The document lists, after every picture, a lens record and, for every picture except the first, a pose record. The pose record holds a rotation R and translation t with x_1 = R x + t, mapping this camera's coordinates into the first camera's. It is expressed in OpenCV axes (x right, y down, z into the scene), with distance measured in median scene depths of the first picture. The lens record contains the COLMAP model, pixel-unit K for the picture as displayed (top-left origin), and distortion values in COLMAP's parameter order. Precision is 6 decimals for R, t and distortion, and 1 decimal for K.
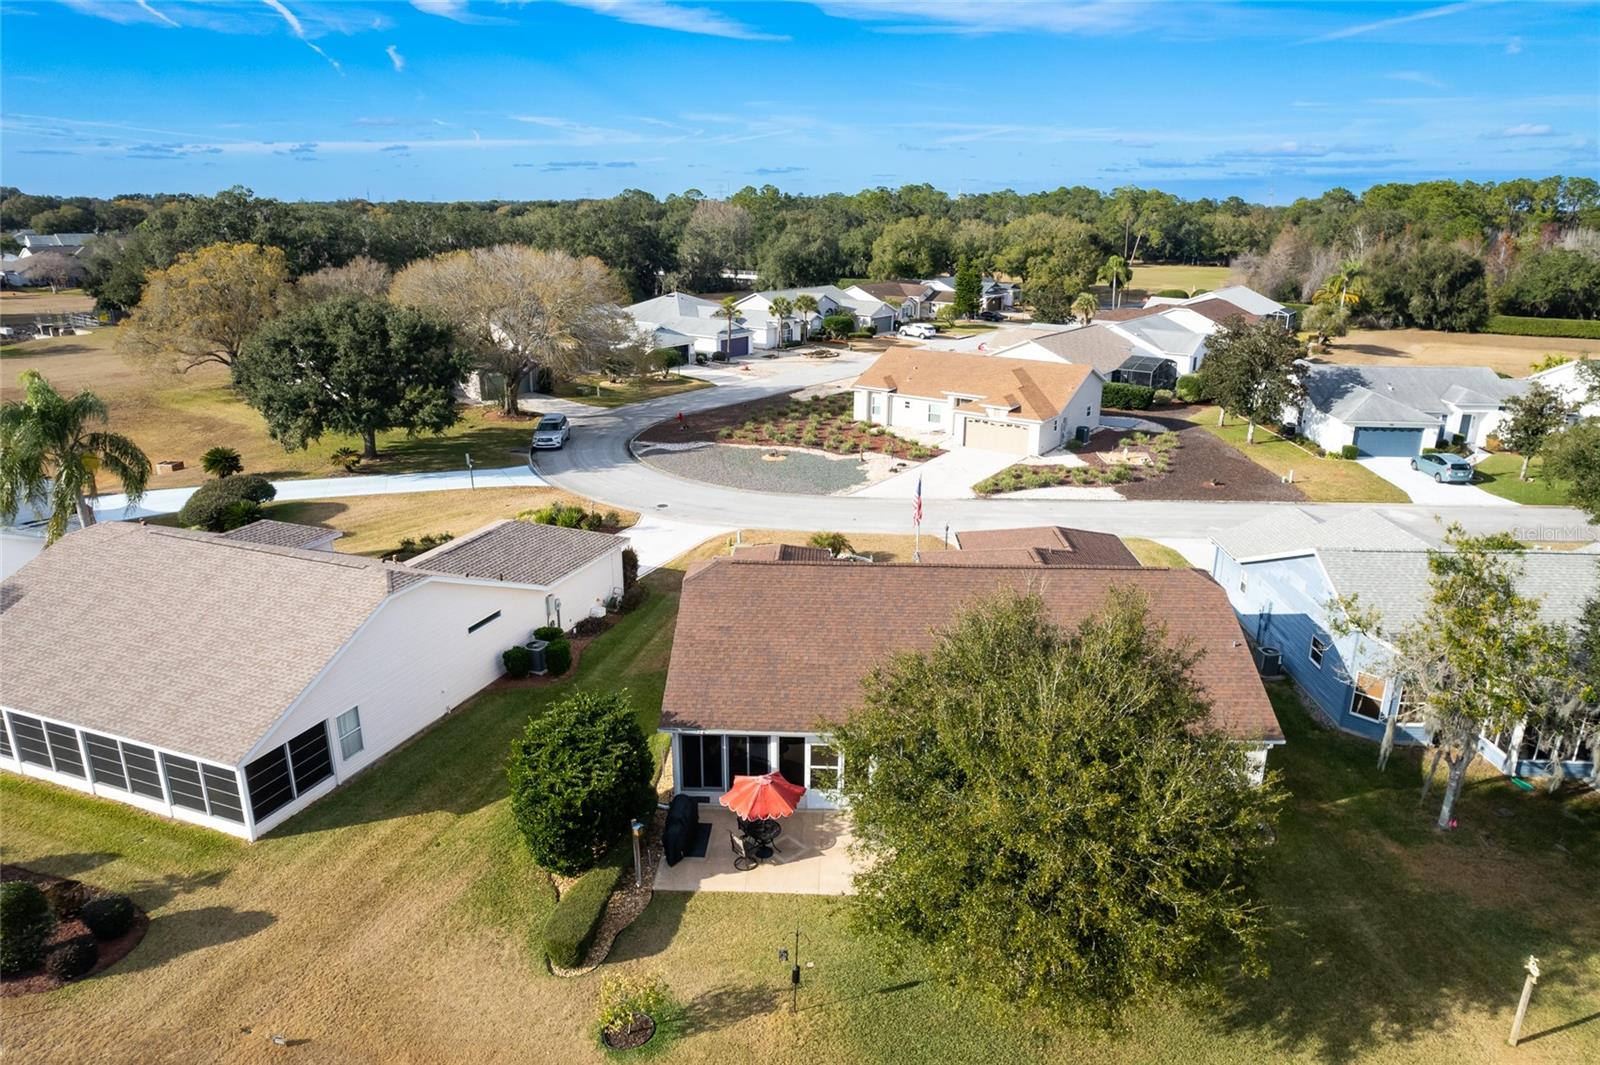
lens RADIAL K [[1024.7, 0, 800.4], [0, 1024.7, 524.7], [0, 0, 1]] dist [-0.074640, 0.069557]
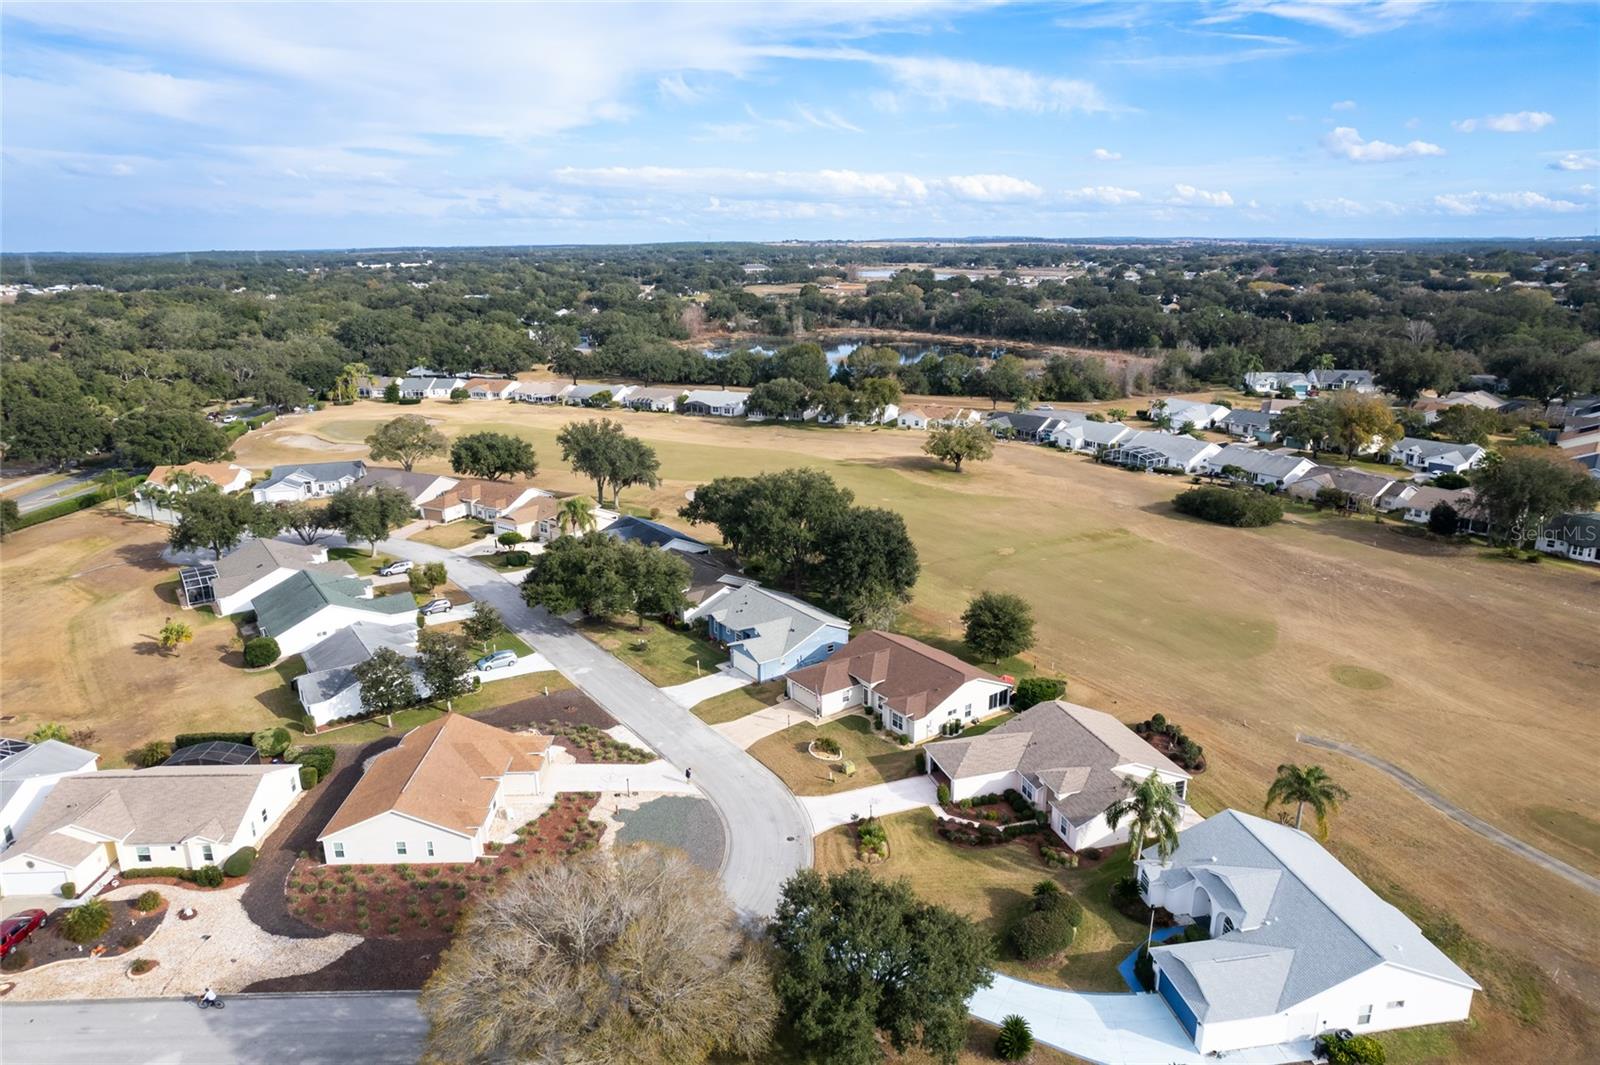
lens RADIAL K [[1024.7, 0, 804.5], [0, 1024.7, 529.4], [0, 0, 1]] dist [-0.074640, 0.069557]
pose [[-0.607477, -0.216490, 0.764267, -1.084404], [0.245581, 0.863821, 0.439890, -0.964128], [-0.755422, 0.454913, -0.471585, 1.379833]]
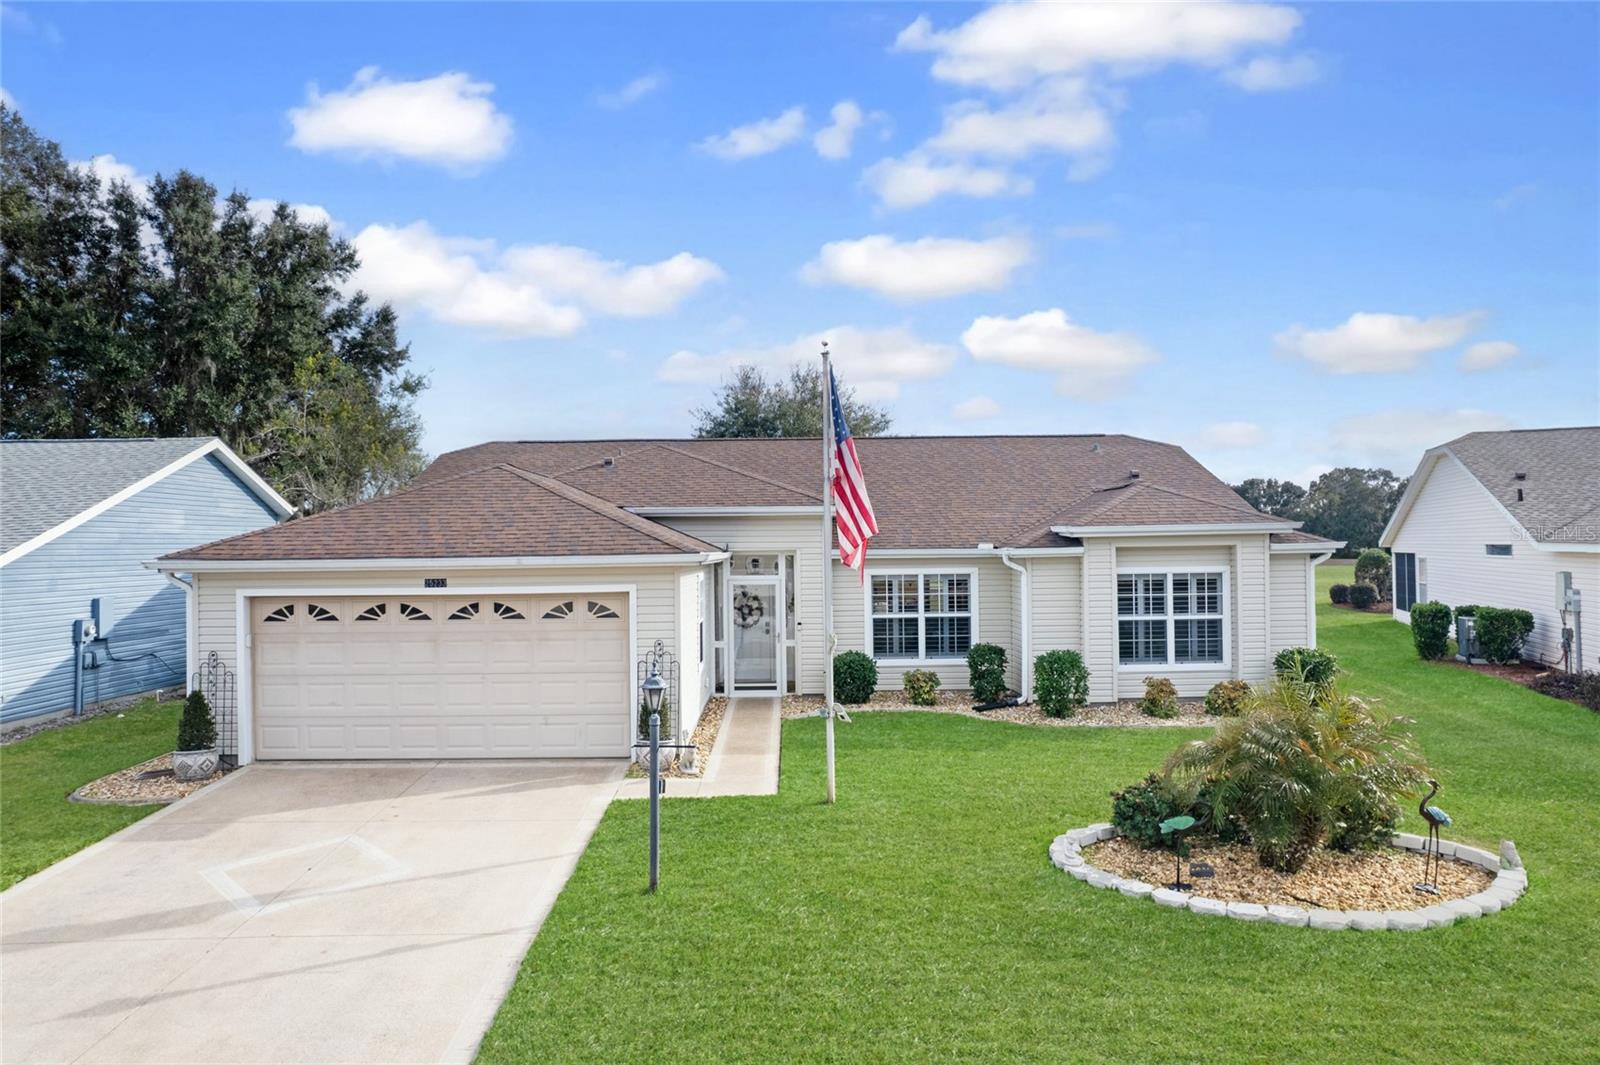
lens RADIAL K [[1024.7, 0, 791.8], [0, 1024.7, 523.0], [0, 0, 1]] dist [-0.074640, 0.069557]
pose [[-0.999231, 0.009170, -0.038135, 0.097078], [-0.001841, 0.960254, 0.279121, -0.055934], [0.039179, 0.278976, -0.959498, 0.889551]]
